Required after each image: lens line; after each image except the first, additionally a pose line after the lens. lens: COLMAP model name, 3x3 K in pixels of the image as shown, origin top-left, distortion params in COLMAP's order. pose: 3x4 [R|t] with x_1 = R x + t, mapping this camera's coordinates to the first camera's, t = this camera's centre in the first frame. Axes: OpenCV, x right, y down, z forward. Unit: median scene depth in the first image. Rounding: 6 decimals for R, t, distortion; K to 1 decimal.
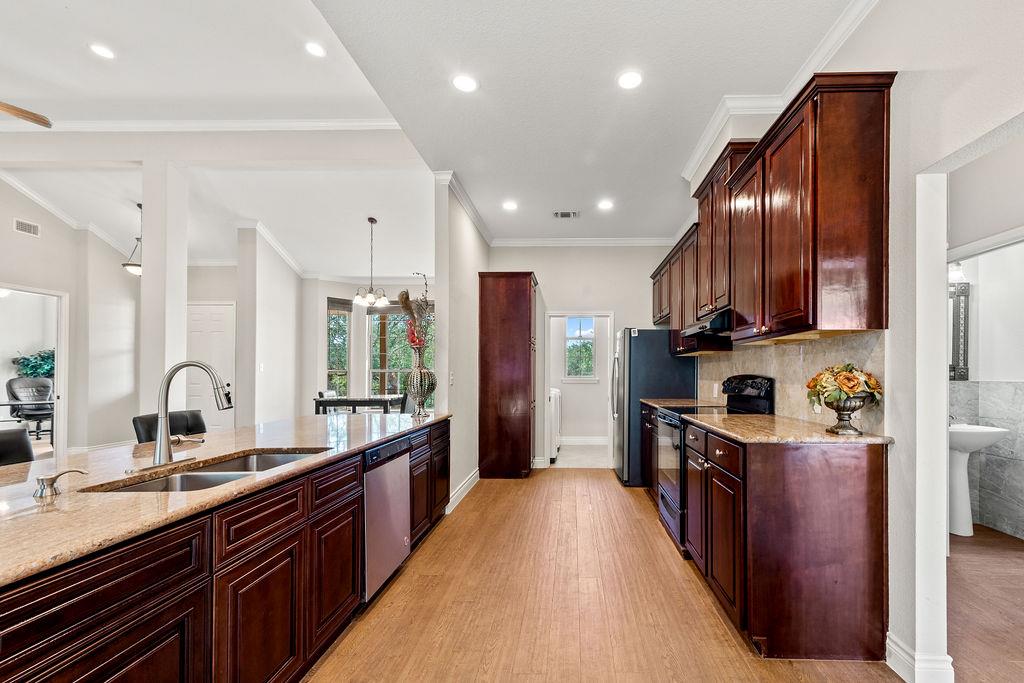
lens RADIAL K [[405.9, 0, 558.6], [0, 405.9, 374.2], [0, 0, 1]] dist [0.011681, -0.002420]
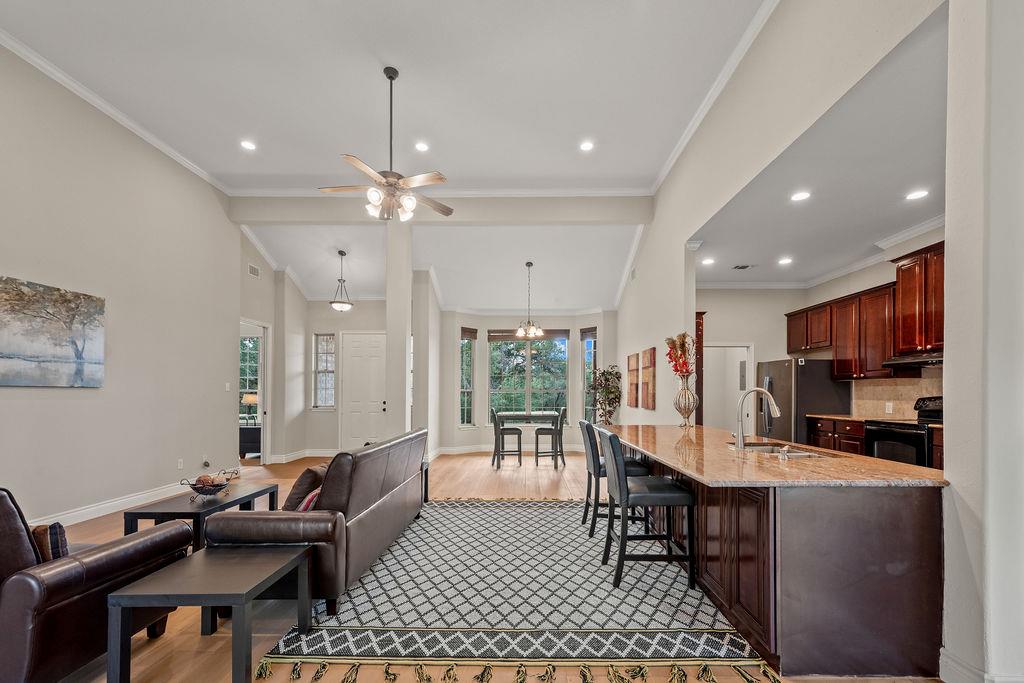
lens RADIAL K [[405.9, 0, 517.6], [0, 405.9, 395.0], [0, 0, 1]] dist [0.011681, -0.002420]
pose [[0.999978, -0.001890, 0.006355, -0.653725], [0.001854, 0.999982, 0.005685, -0.002784], [-0.006366, -0.005673, 0.999964, -0.259866]]
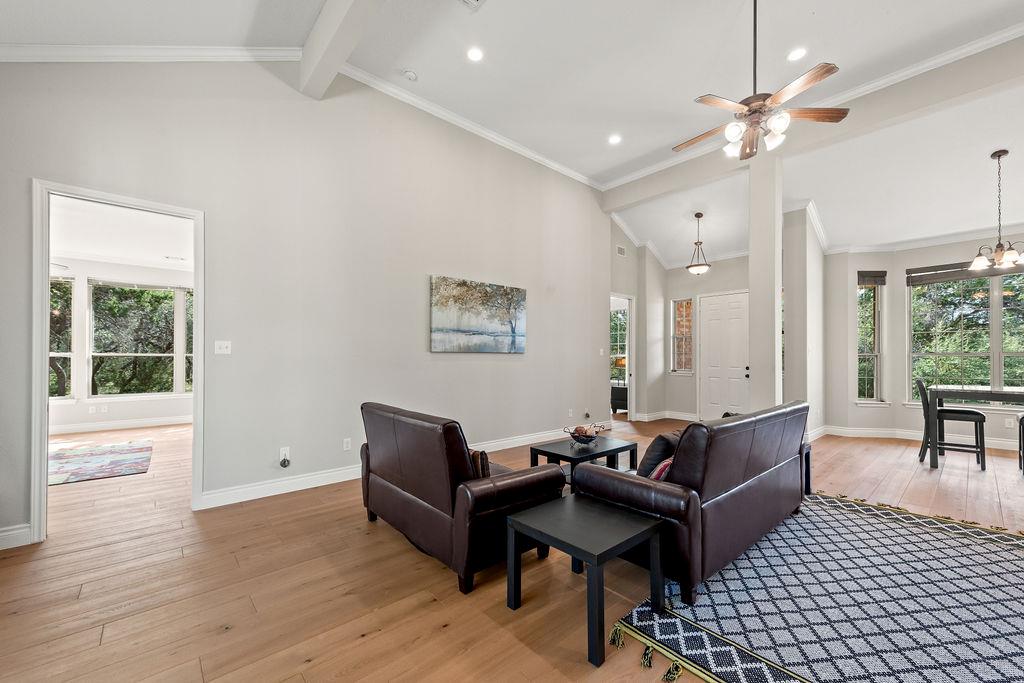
lens RADIAL K [[405.9, 0, 511.4], [0, 405.9, 349.9], [0, 0, 1]] dist [0.011681, -0.002420]
pose [[0.670785, -0.017511, -0.741445, -0.668762], [0.003077, 0.999778, -0.020828, -0.000194], [0.741646, 0.011689, 0.670690, -0.213479]]
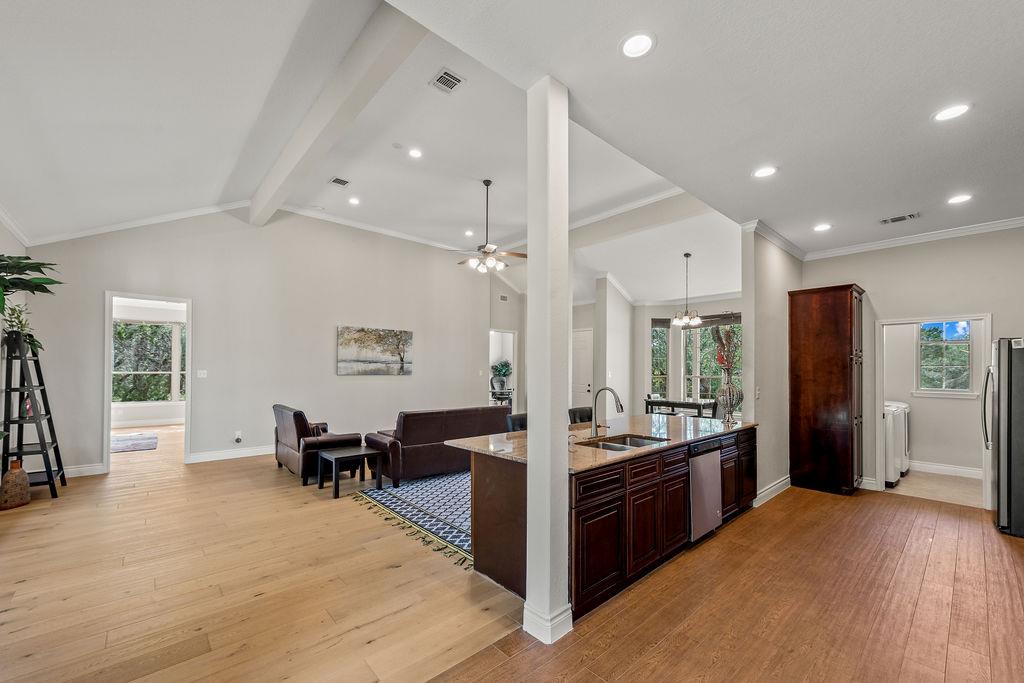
lens RADIAL K [[405.9, 0, 510.9], [0, 405.9, 360.0], [0, 0, 1]] dist [0.011681, -0.002420]
pose [[0.677629, -0.011882, -0.735308, 0.098641], [-0.005050, 0.999771, -0.020810, -0.045940], [0.735387, 0.017815, 0.677414, -0.267830]]
